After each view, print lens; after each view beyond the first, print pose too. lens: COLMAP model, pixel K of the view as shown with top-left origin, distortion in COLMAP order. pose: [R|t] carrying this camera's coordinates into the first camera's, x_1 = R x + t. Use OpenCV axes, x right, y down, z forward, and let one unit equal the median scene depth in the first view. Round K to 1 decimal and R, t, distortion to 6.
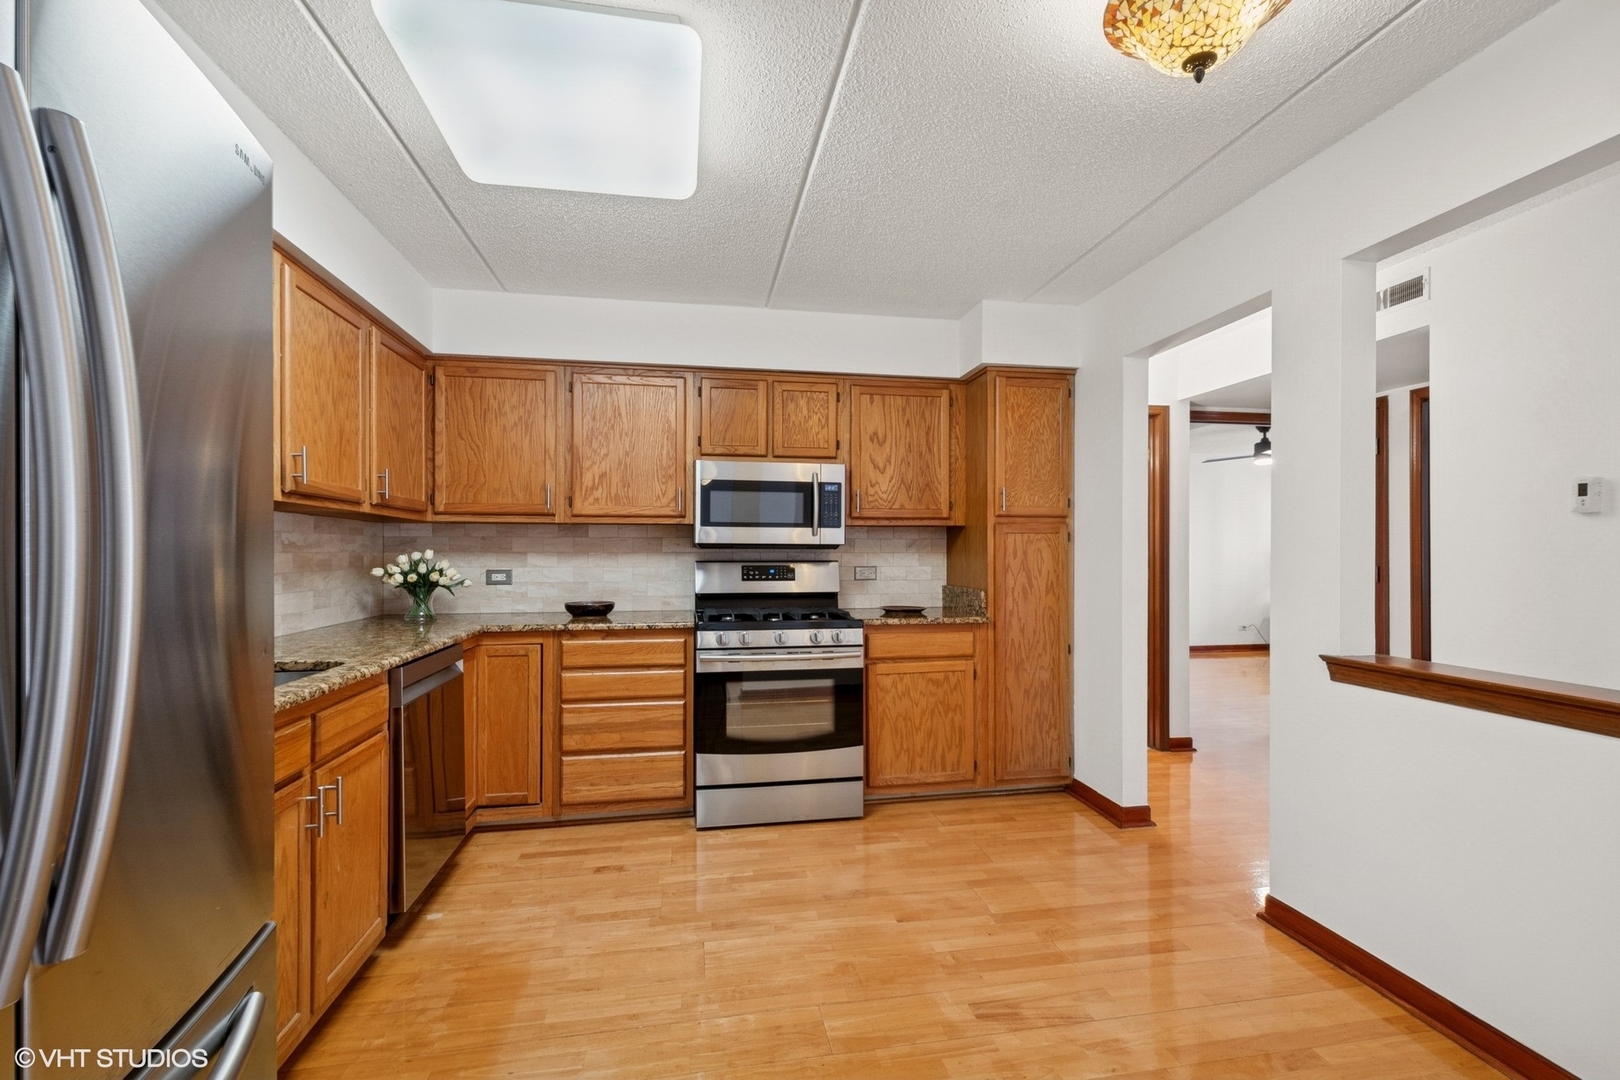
lens RADIAL K [[703.8, 0, 817.1], [0, 703.8, 543.2], [0, 0, 1]] dist [0.003086, -0.000332]
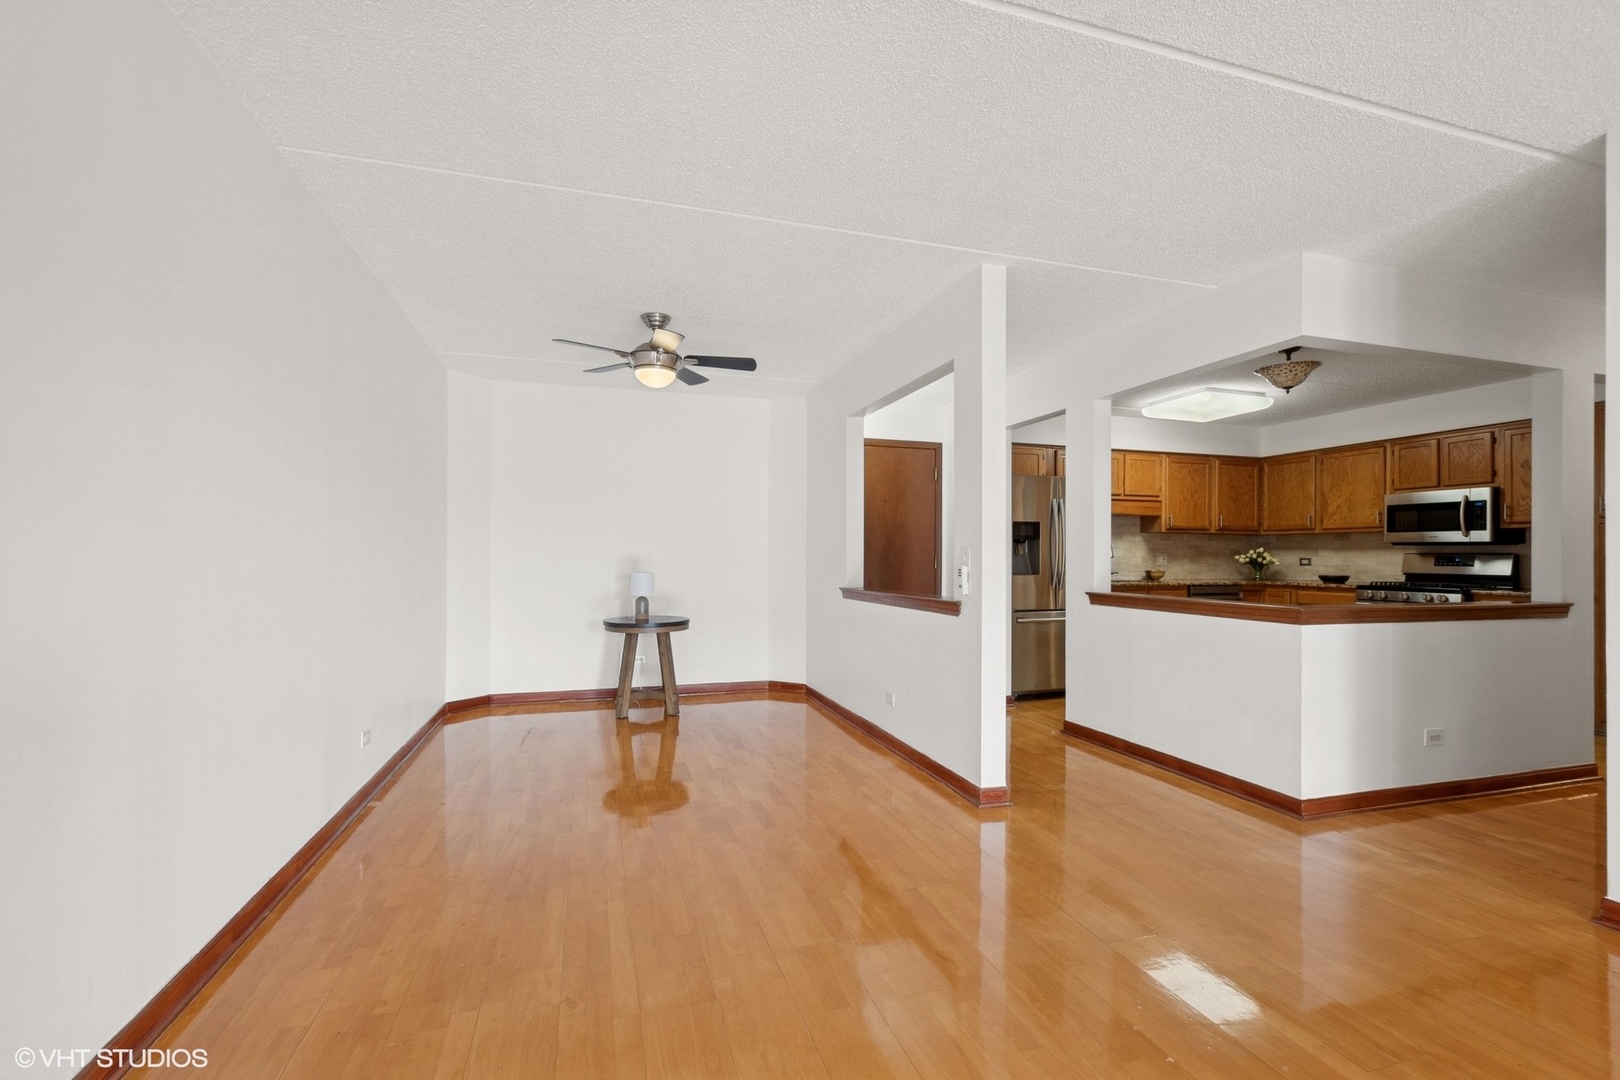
lens RADIAL K [[703.8, 0, 816.0], [0, 703.8, 550.8], [0, 0, 1]] dist [0.003086, -0.000332]
pose [[0.126502, -0.006143, -0.991947, 1.359898], [0.009027, 0.999947, -0.005041, 0.016450], [0.991925, -0.008316, 0.126551, -0.601569]]
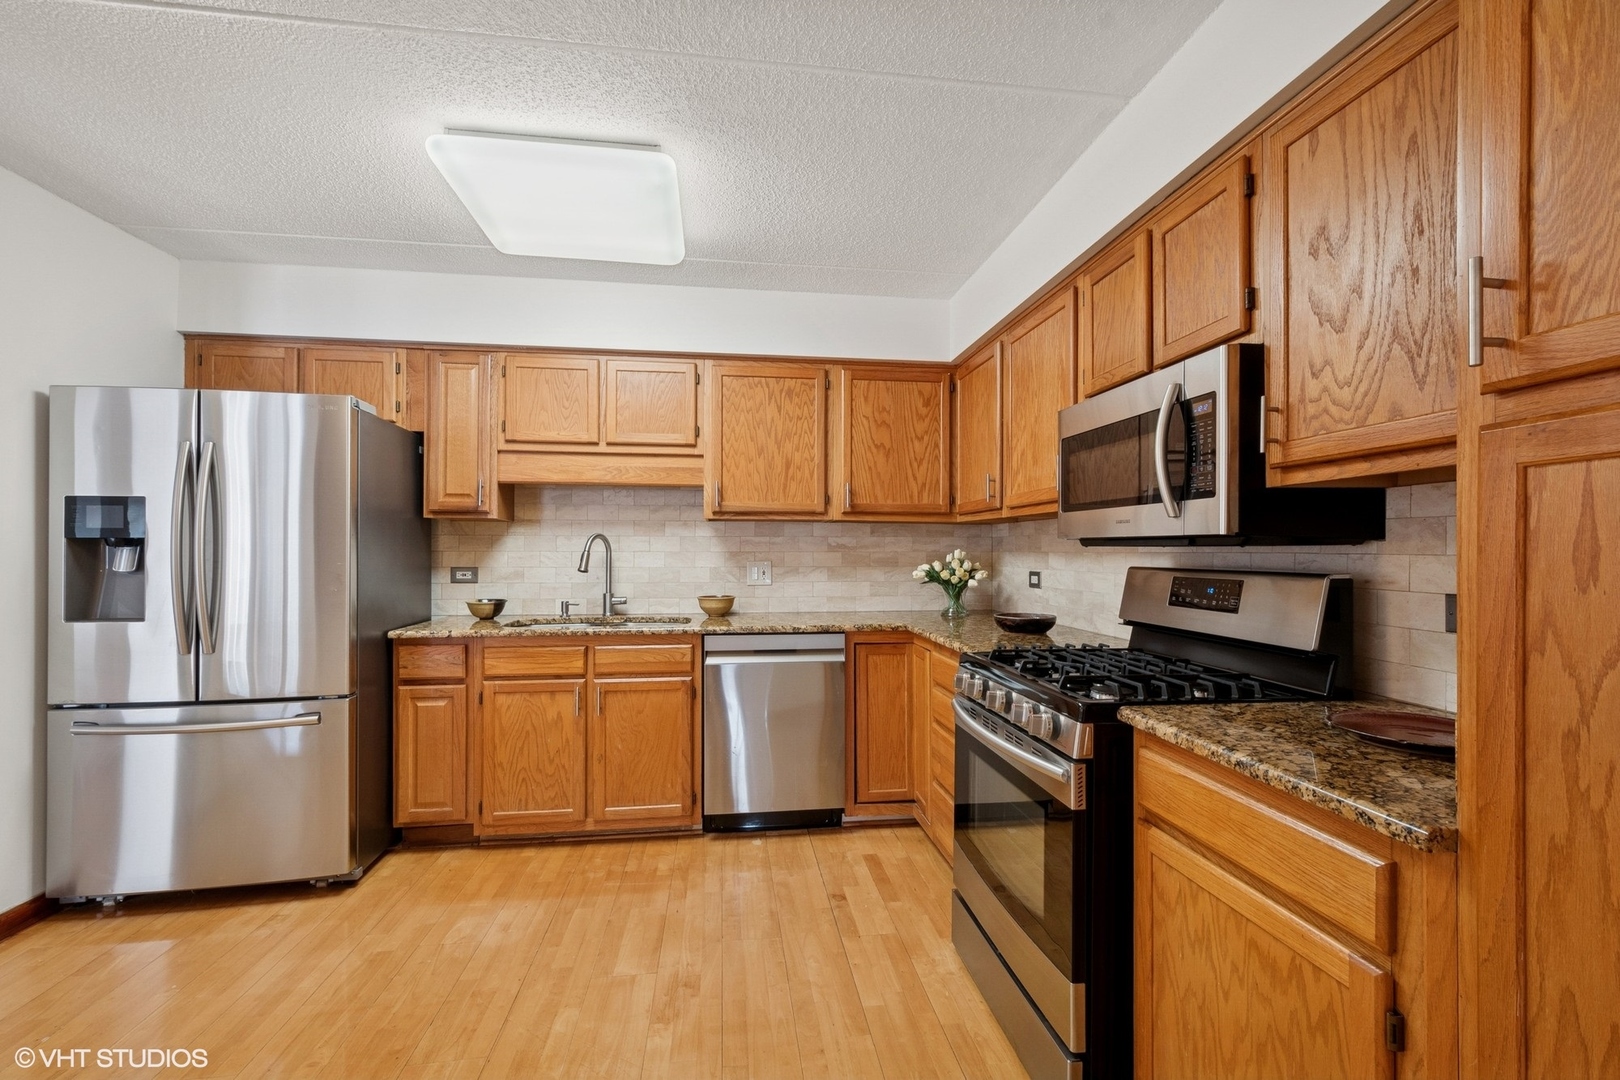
lens RADIAL K [[703.8, 0, 815.0], [0, 703.8, 547.6], [0, 0, 1]] dist [0.003086, -0.000332]
pose [[-0.033939, -0.004187, -0.999415, 0.482496], [0.013029, 0.999904, -0.004632, 0.008314], [0.999339, -0.013178, -0.033881, 0.789251]]
